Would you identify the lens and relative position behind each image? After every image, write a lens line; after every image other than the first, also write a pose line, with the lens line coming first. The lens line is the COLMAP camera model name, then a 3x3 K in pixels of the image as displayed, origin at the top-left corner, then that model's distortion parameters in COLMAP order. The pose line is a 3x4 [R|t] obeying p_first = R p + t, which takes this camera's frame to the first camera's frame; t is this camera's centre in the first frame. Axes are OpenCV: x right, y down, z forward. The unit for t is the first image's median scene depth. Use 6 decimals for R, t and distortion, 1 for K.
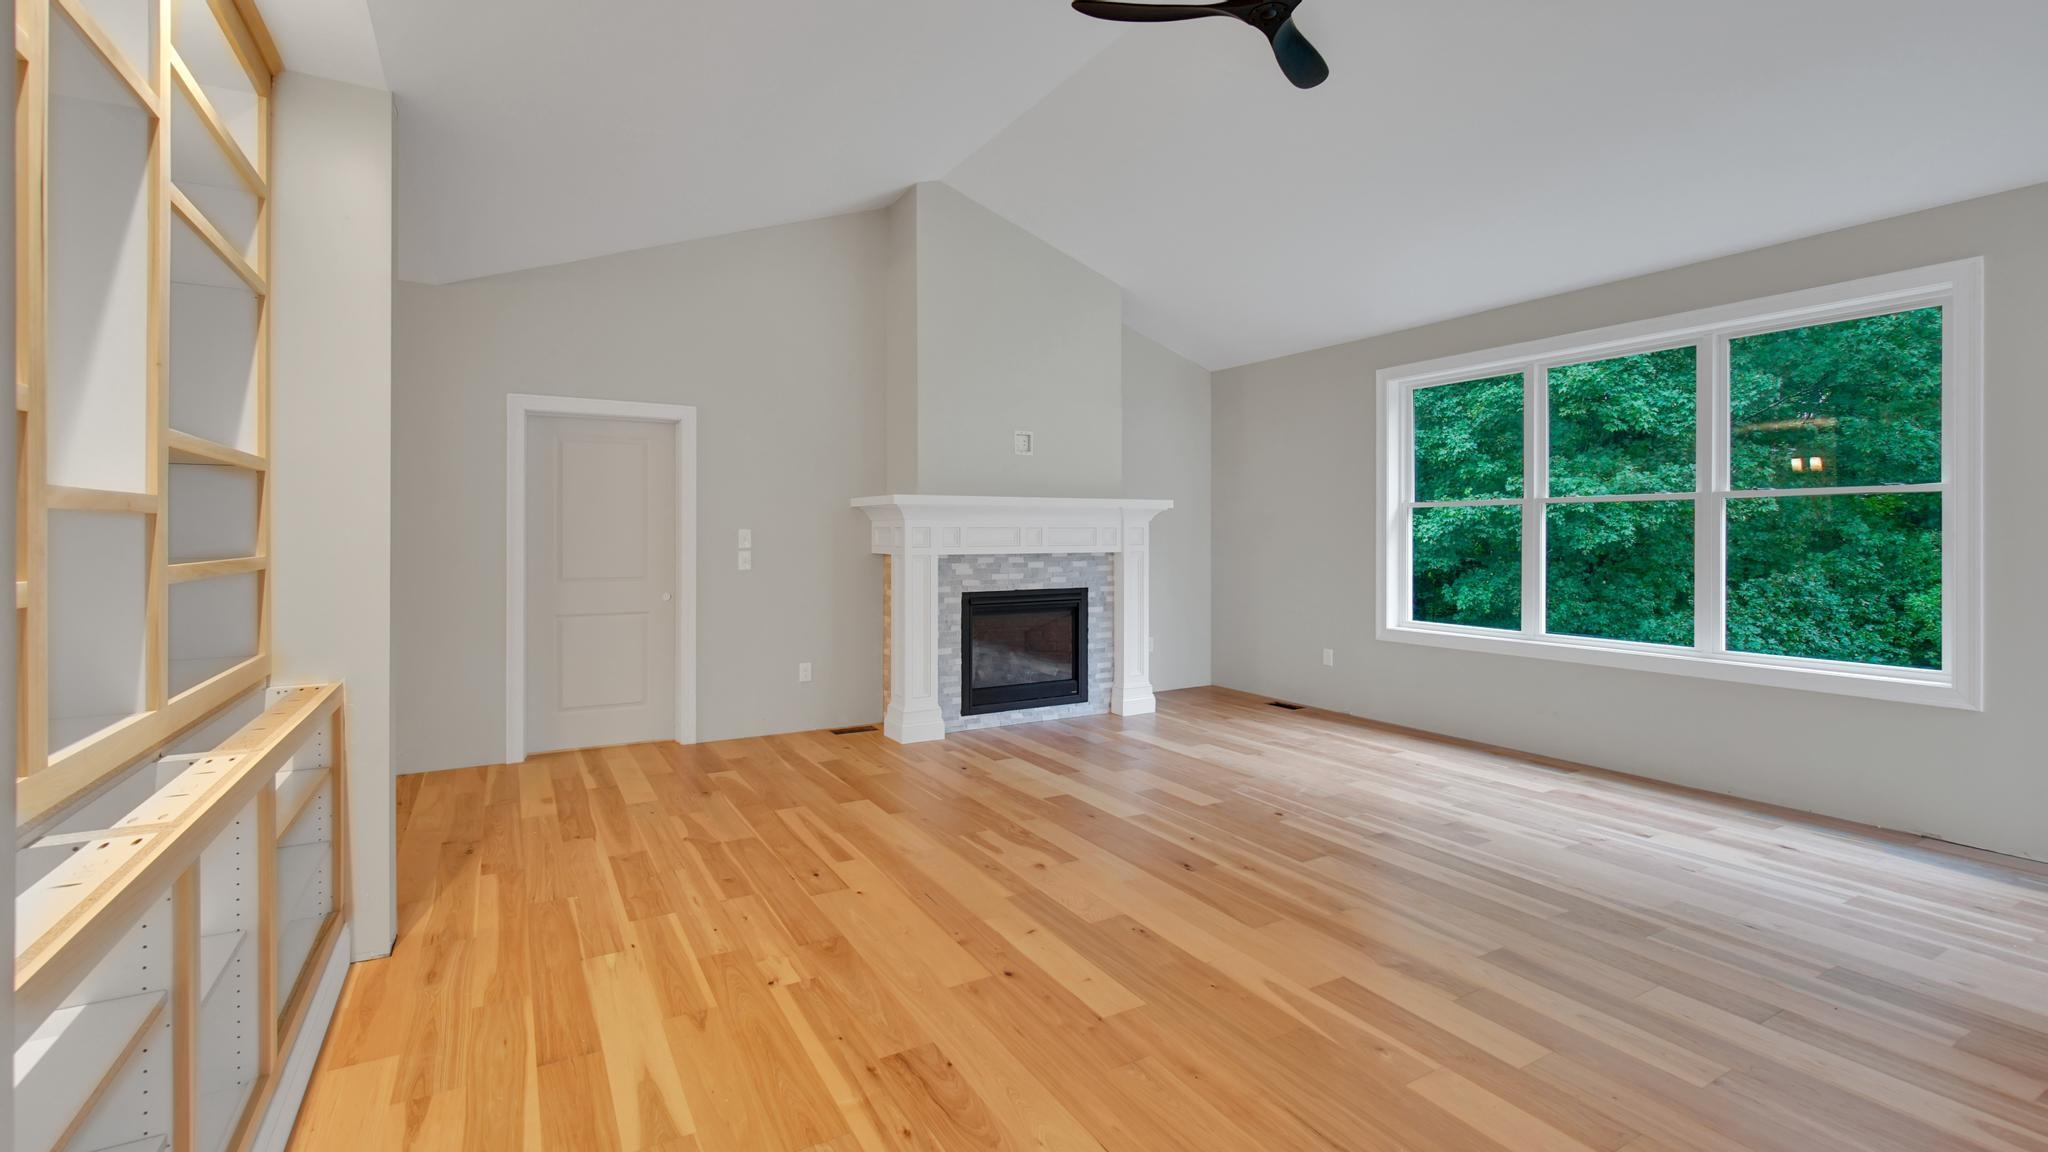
lens RADIAL K [[890.0, 0, 992.5], [0, 890.0, 526.4], [0, 0, 1]] dist [-0.010174, 0.000400]
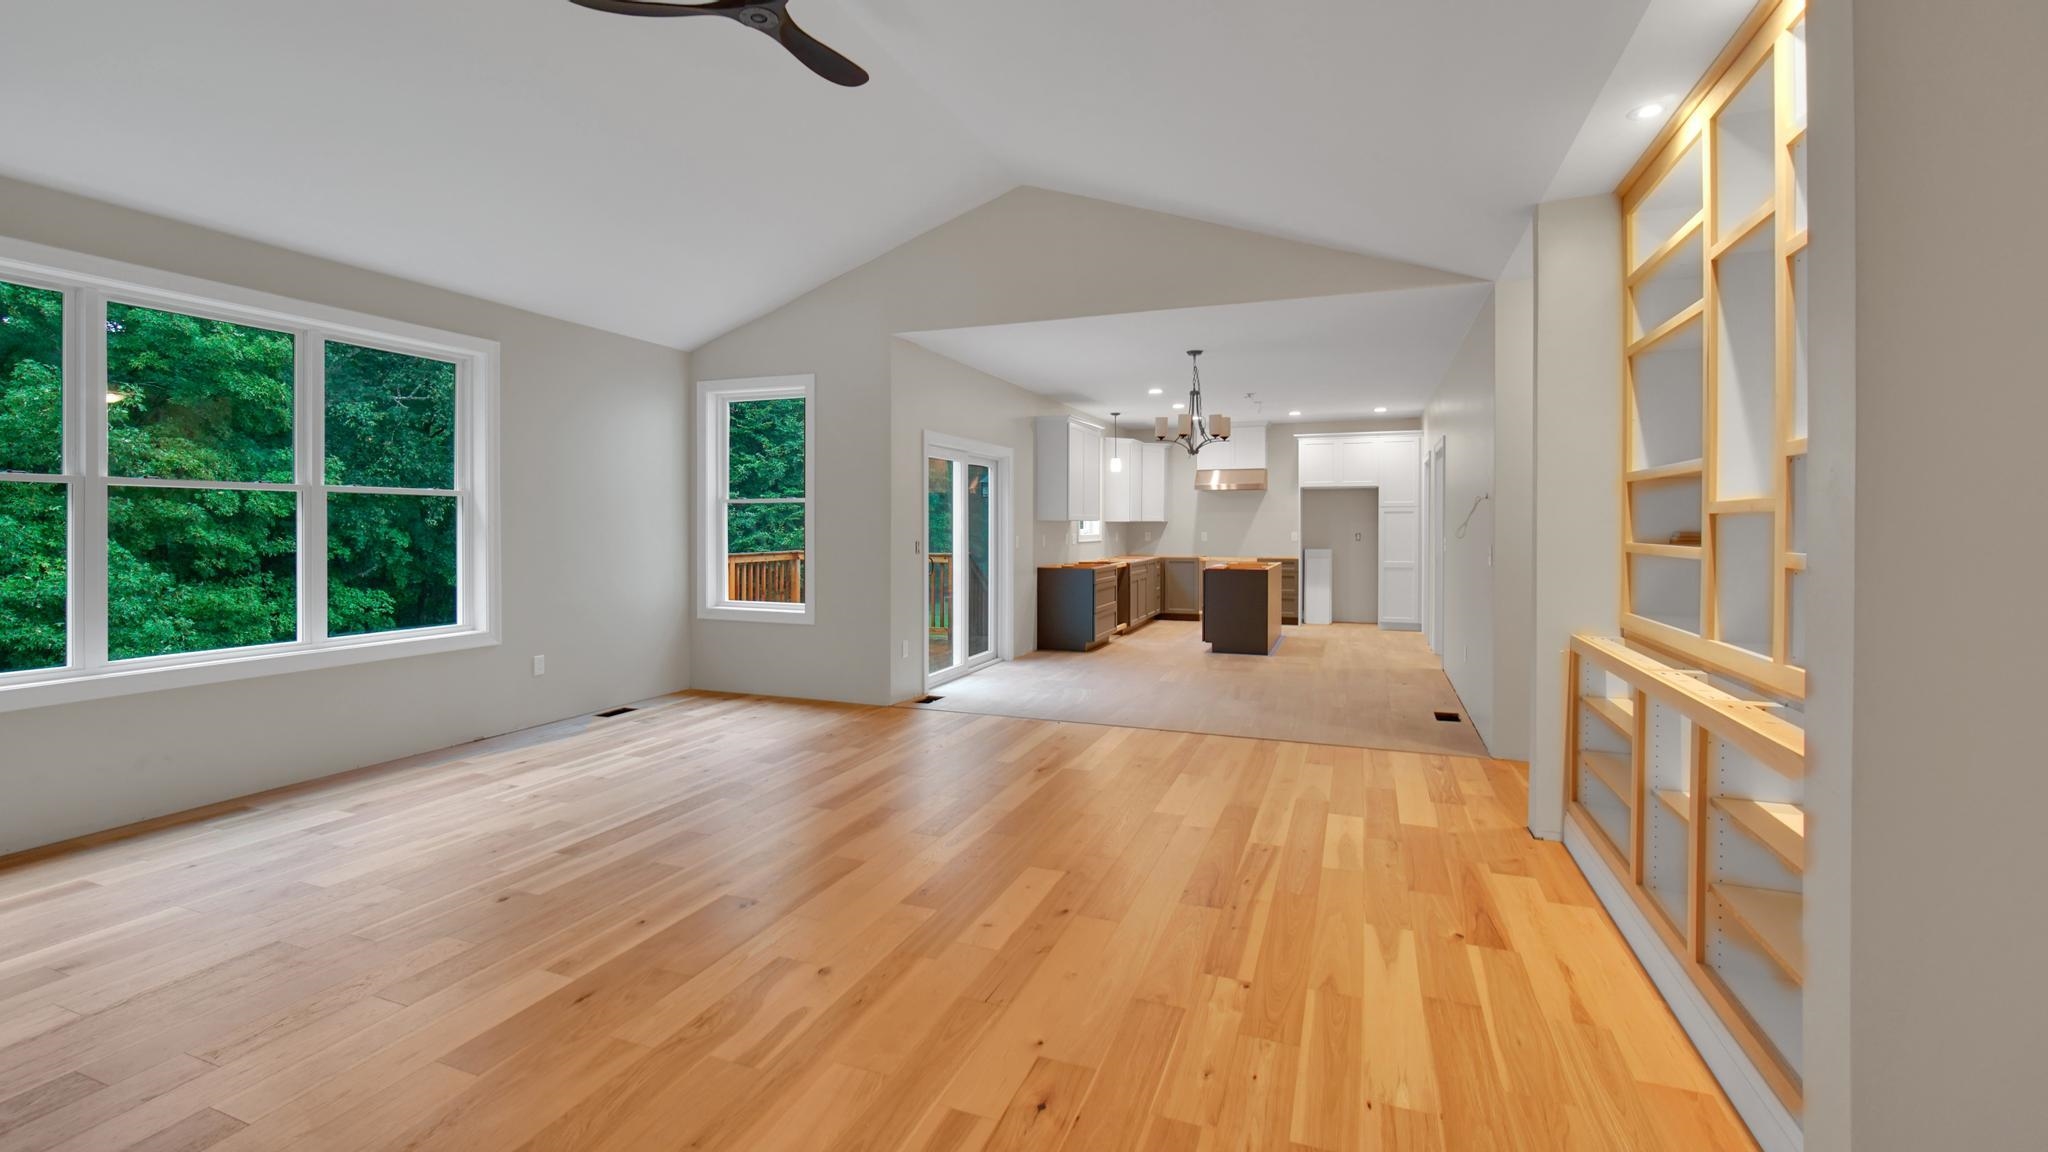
lens RADIAL K [[890.0, 0, 992.5], [0, 890.0, 526.4], [0, 0, 1]] dist [-0.010174, 0.000400]
pose [[-0.624242, -0.003918, 0.781221, -0.380688], [-0.005900, 0.999983, 0.000301, 0.002541], [-0.781209, -0.004422, -0.624254, 0.831228]]
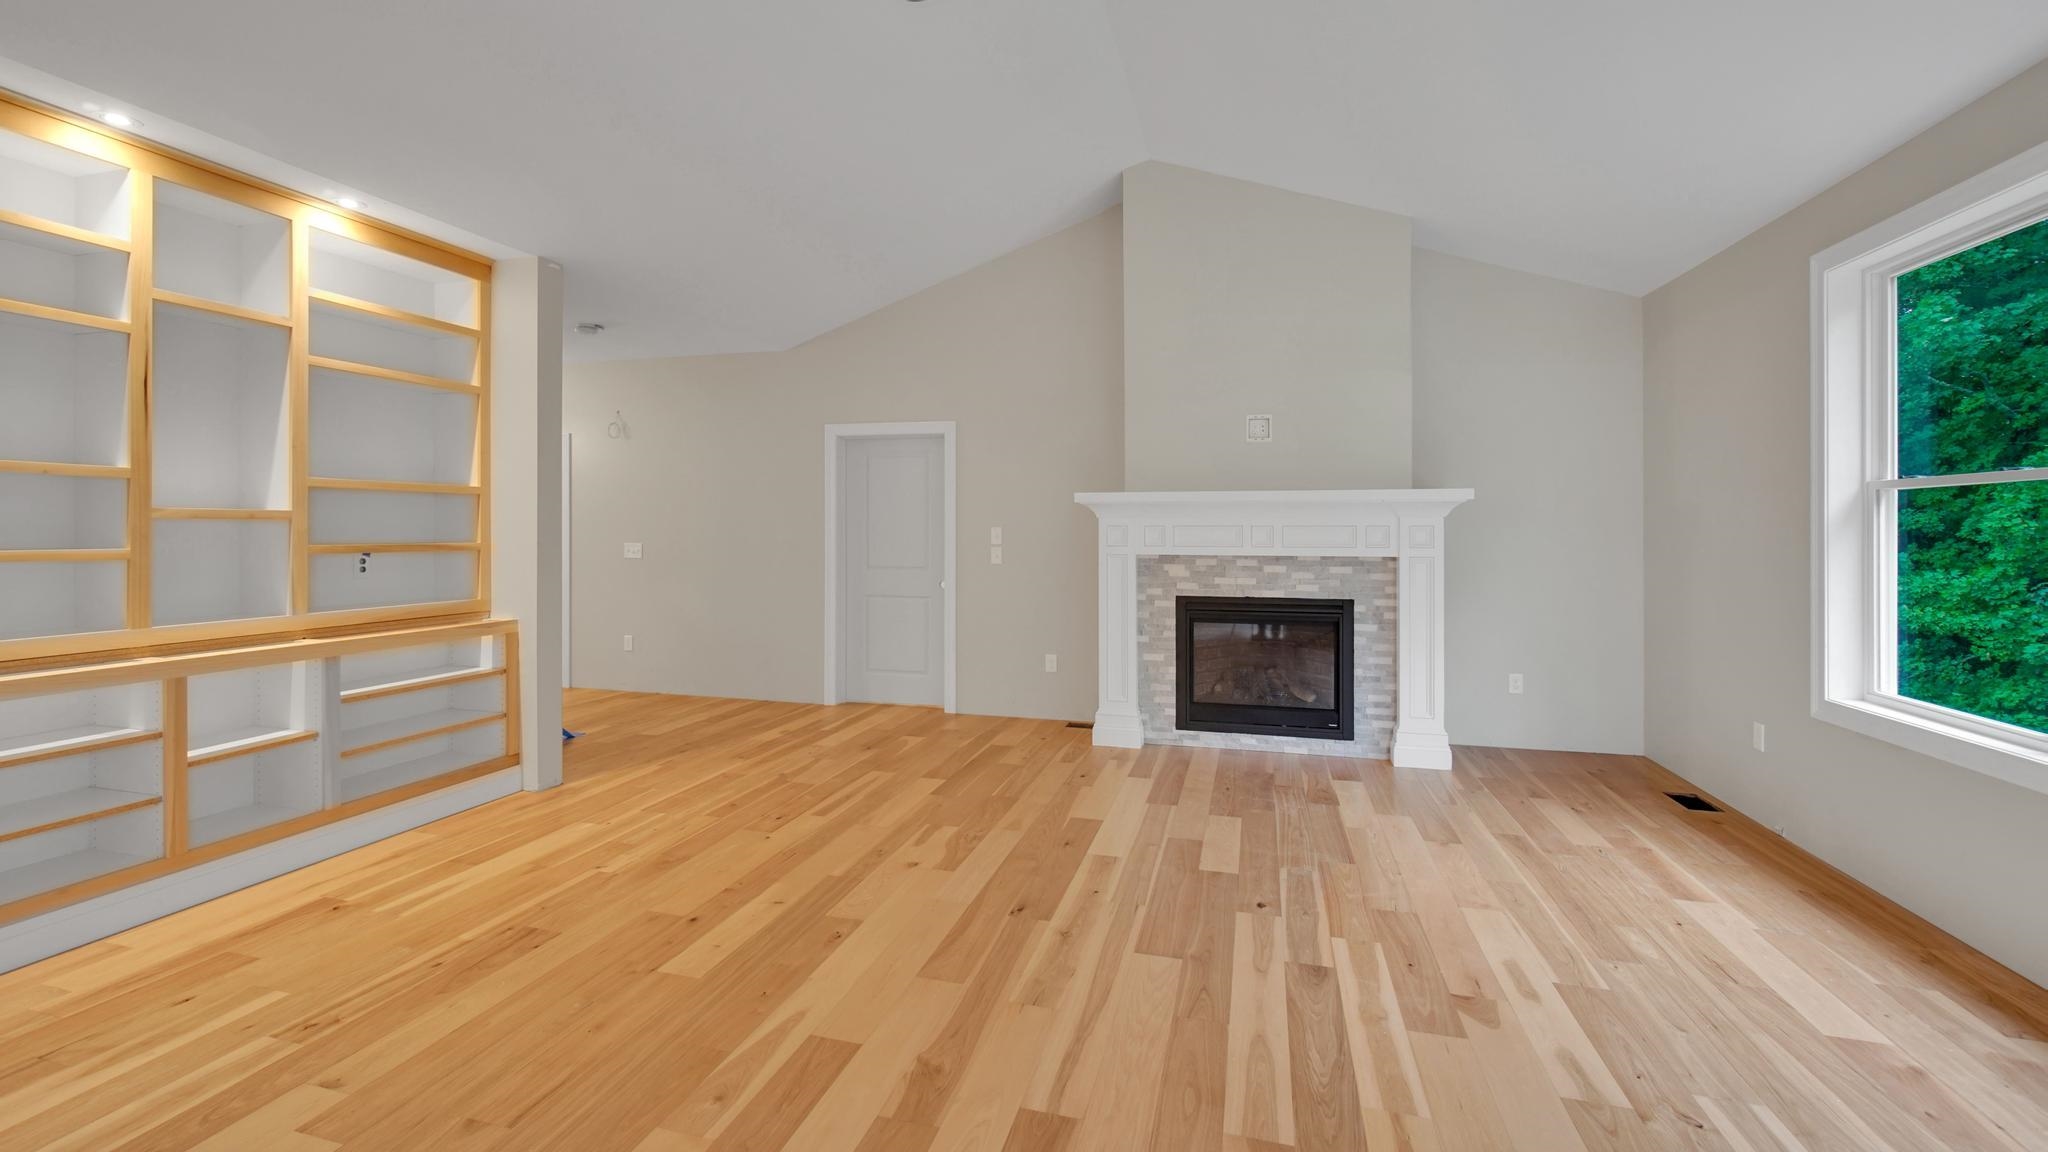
lens RADIAL K [[890.0, 0, 992.5], [0, 890.0, 526.4], [0, 0, 1]] dist [-0.010174, 0.000400]
pose [[0.695909, -0.000088, -0.718130, 0.510849], [0.003029, 0.999991, 0.002813, -0.001316], [0.718123, -0.004133, 0.695904, 0.224619]]
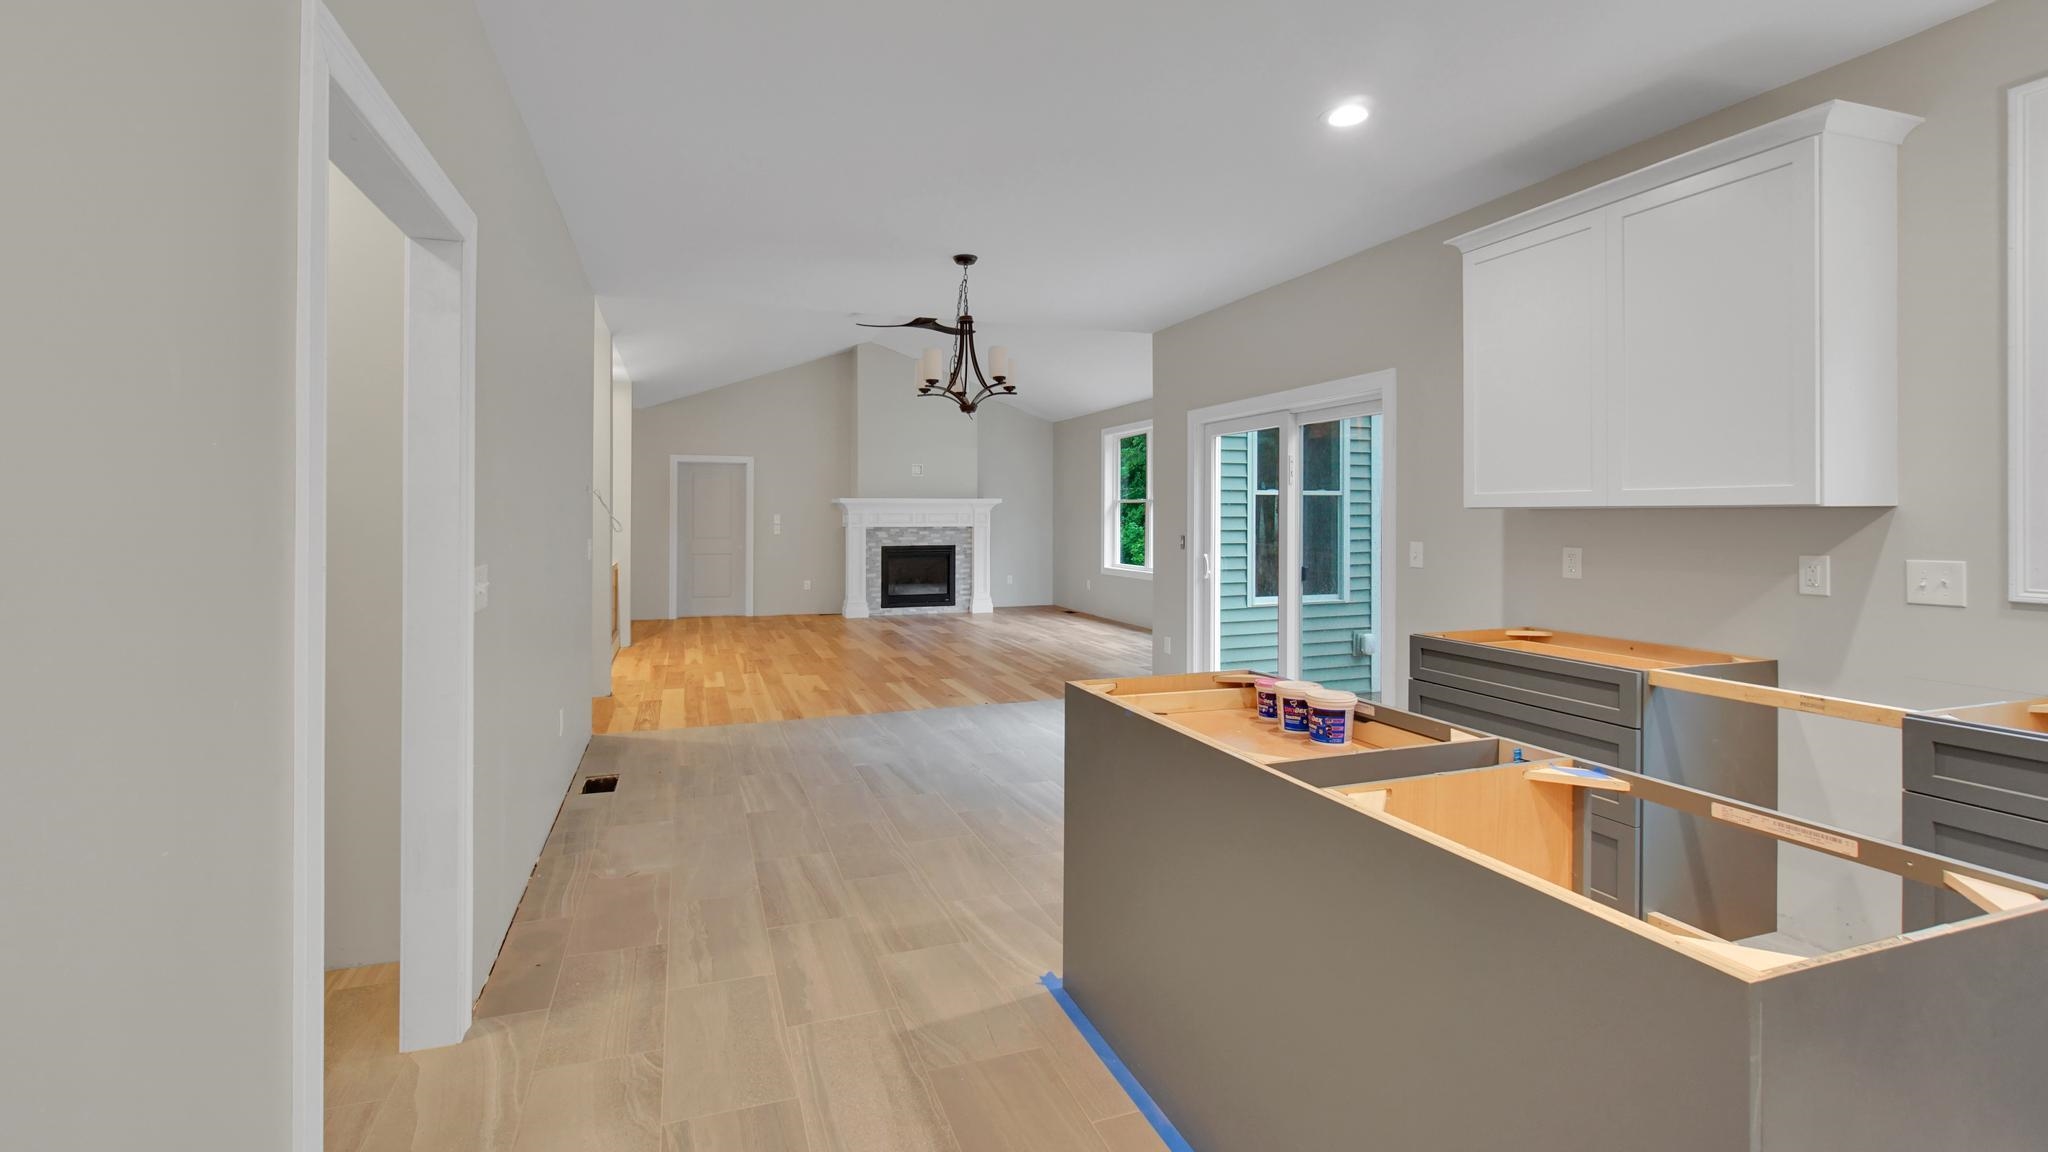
lens RADIAL K [[906.6, 0, 995.8], [0, 906.6, 490.0], [0, 0, 1]] dist [-0.000241, 0.000087]
pose [[0.984596, -0.005536, -0.174757, 0.590126], [0.001924, 0.999781, -0.020834, -0.009419], [0.174834, 0.020177, 0.984391, -0.987405]]
